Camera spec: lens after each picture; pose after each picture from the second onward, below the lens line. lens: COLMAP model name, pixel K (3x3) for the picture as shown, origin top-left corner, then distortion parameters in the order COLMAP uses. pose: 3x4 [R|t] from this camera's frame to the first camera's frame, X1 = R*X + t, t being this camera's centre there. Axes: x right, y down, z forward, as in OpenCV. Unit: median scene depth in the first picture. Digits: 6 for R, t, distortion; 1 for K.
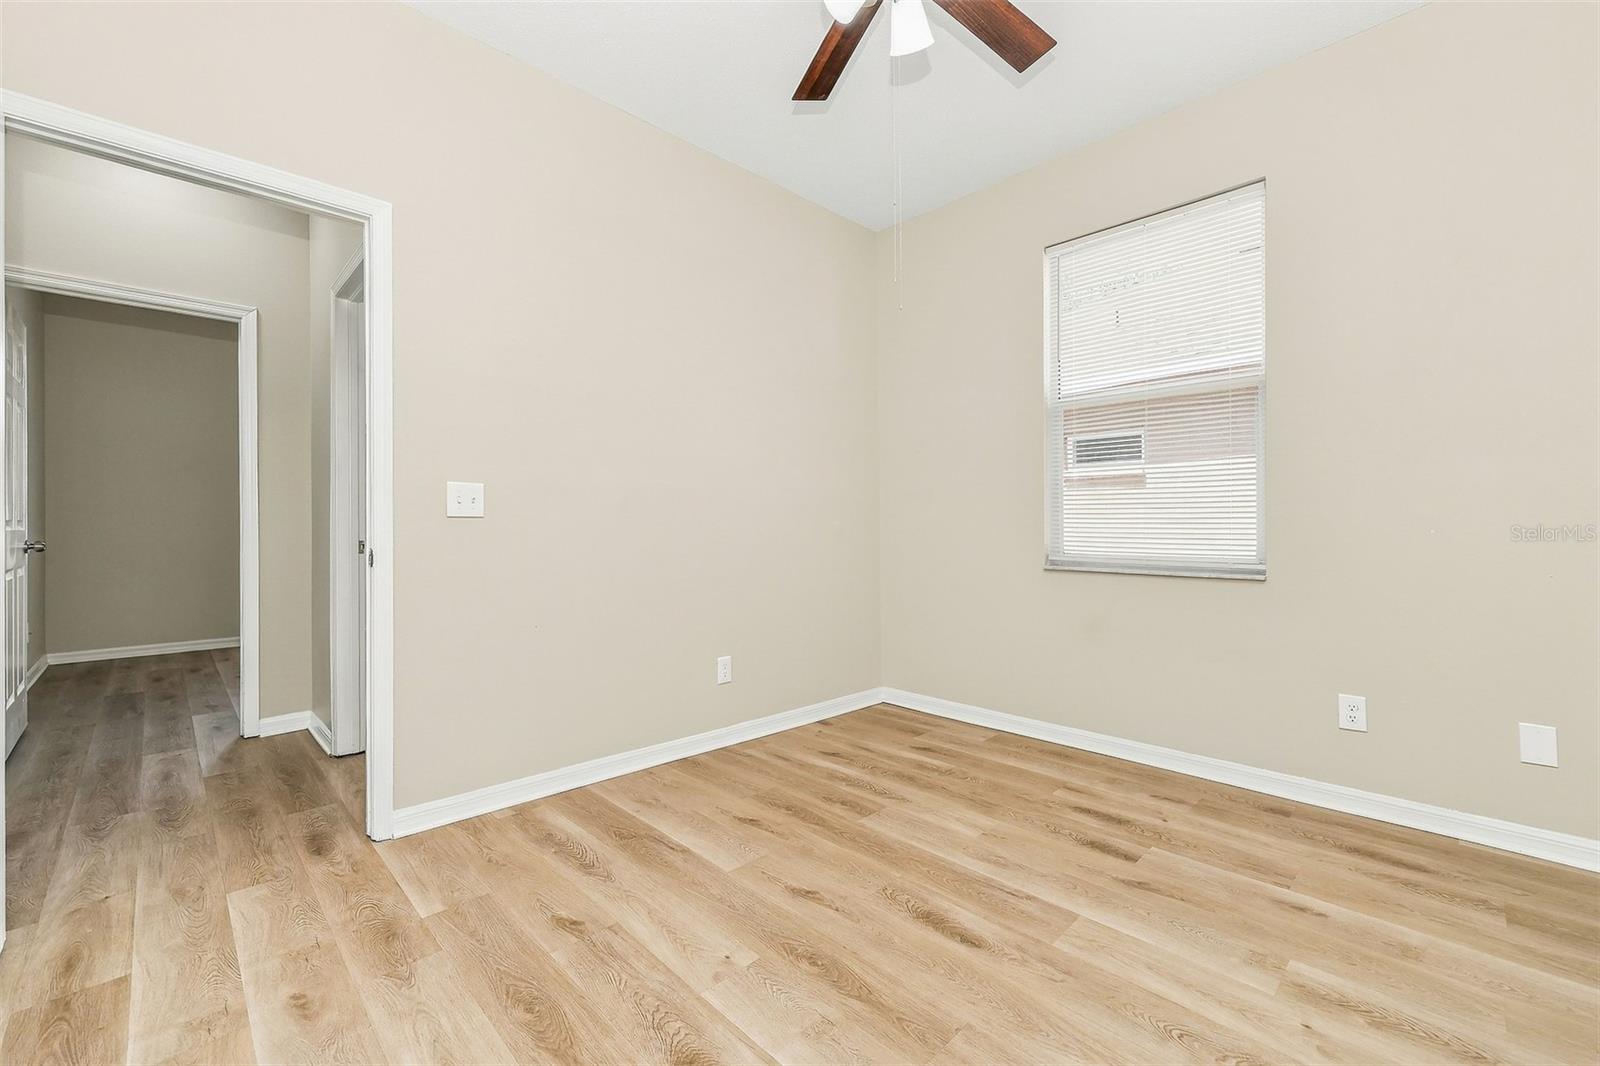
lens RADIAL K [[667.4, 0, 803.7], [0, 667.4, 530.7], [0, 0, 1]] dist [-0.003453, 0.000557]
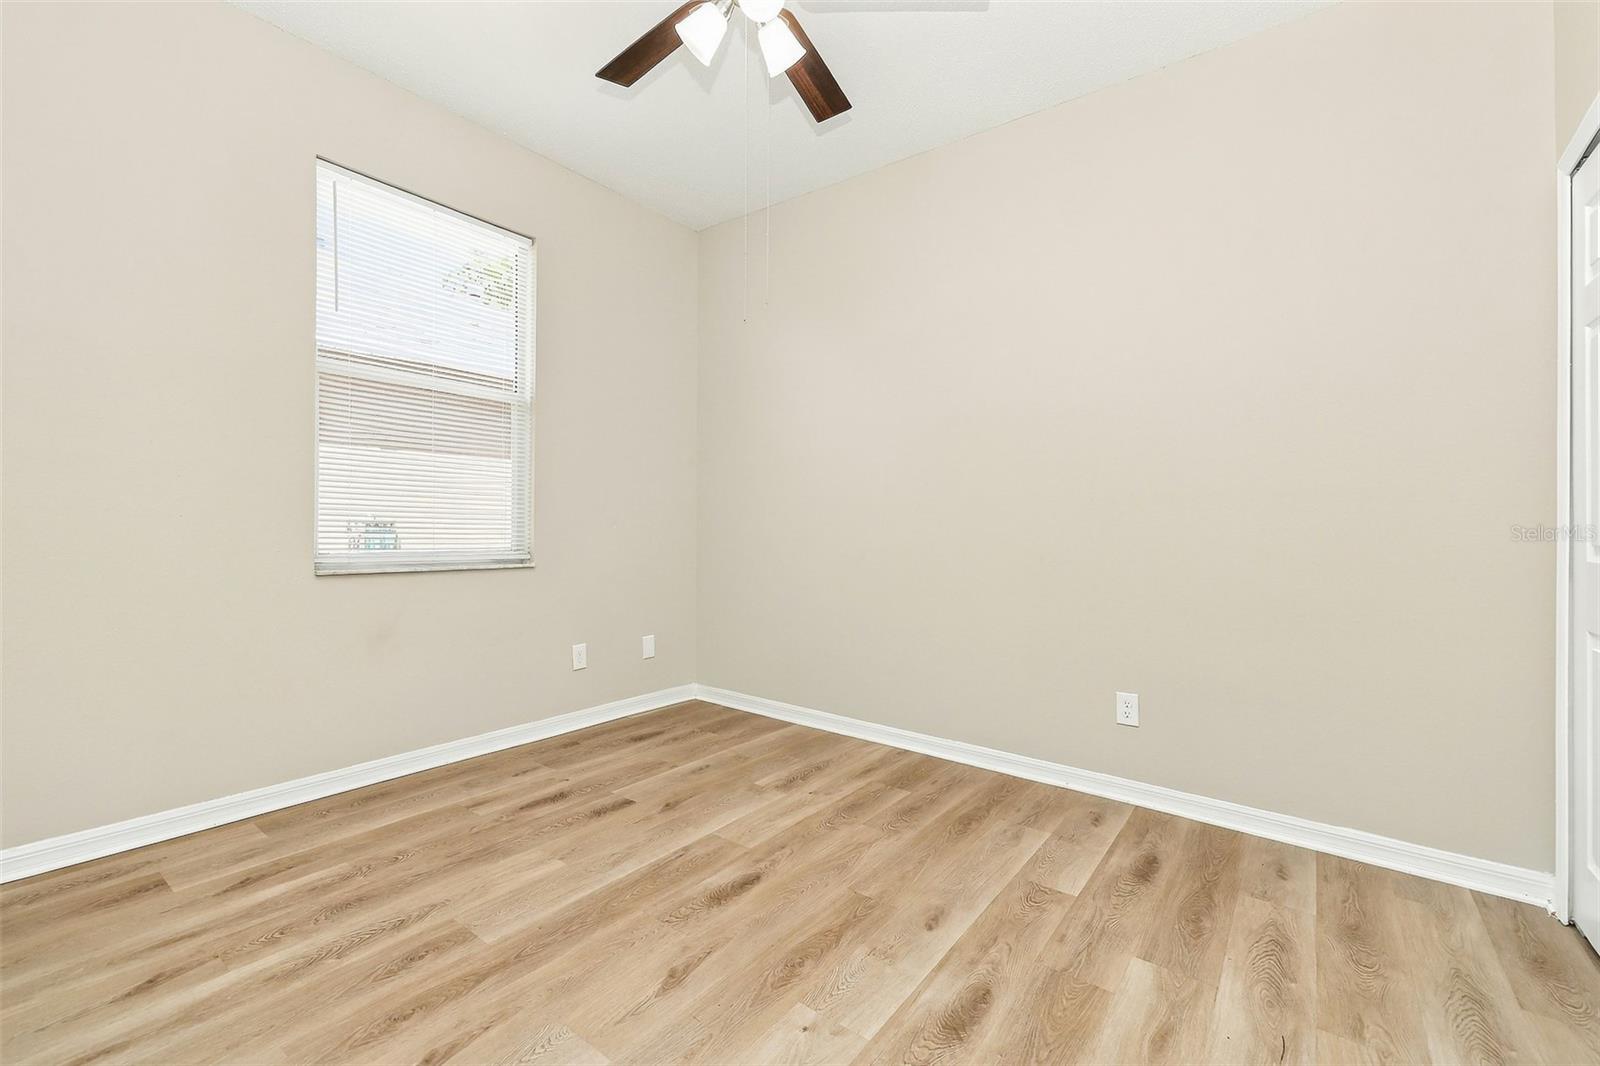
lens RADIAL K [[667.4, 0, 805.5], [0, 667.4, 528.4], [0, 0, 1]] dist [-0.003453, 0.000557]
pose [[-0.146896, -0.007485, 0.989124, -0.687772], [-0.009494, 0.999936, 0.006157, -0.009802], [-0.989106, -0.008486, -0.146957, 0.807827]]
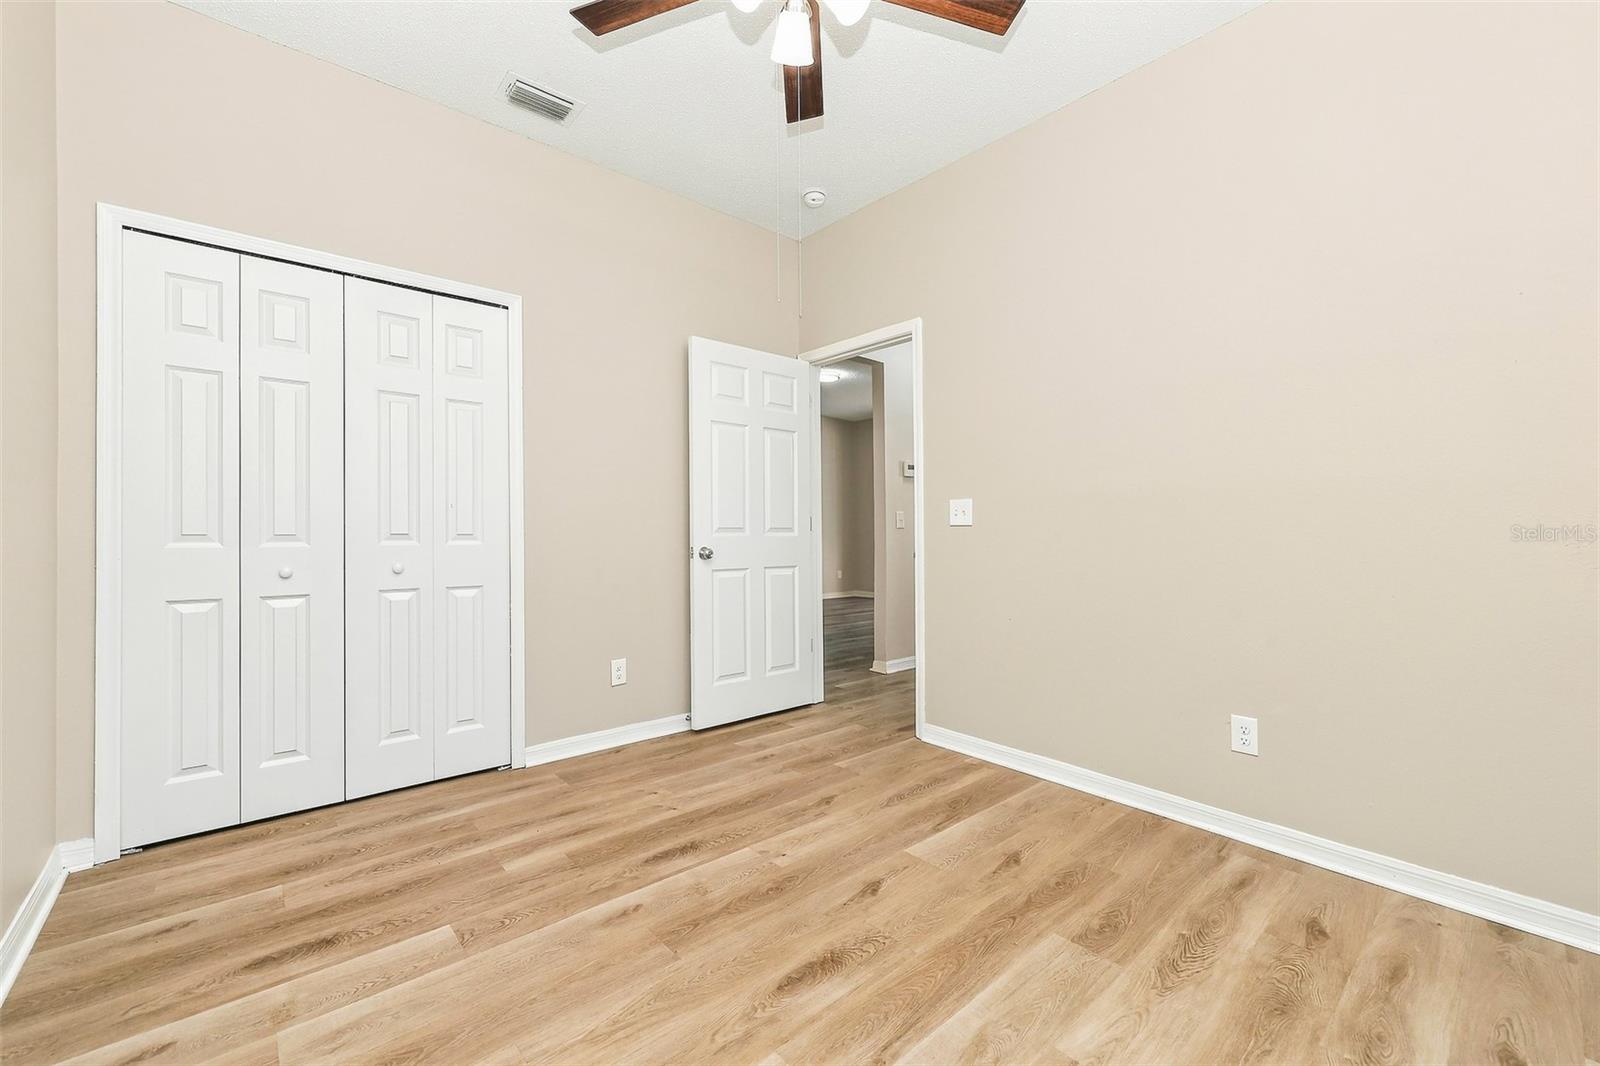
lens RADIAL K [[667.4, 0, 807.2], [0, 667.4, 531.8], [0, 0, 1]] dist [-0.003453, 0.000557]
pose [[-0.064089, -0.000985, -0.997944, 0.868538], [-0.010926, 0.999940, -0.000285, -0.005137], [0.997884, 0.010885, -0.064096, 0.802425]]
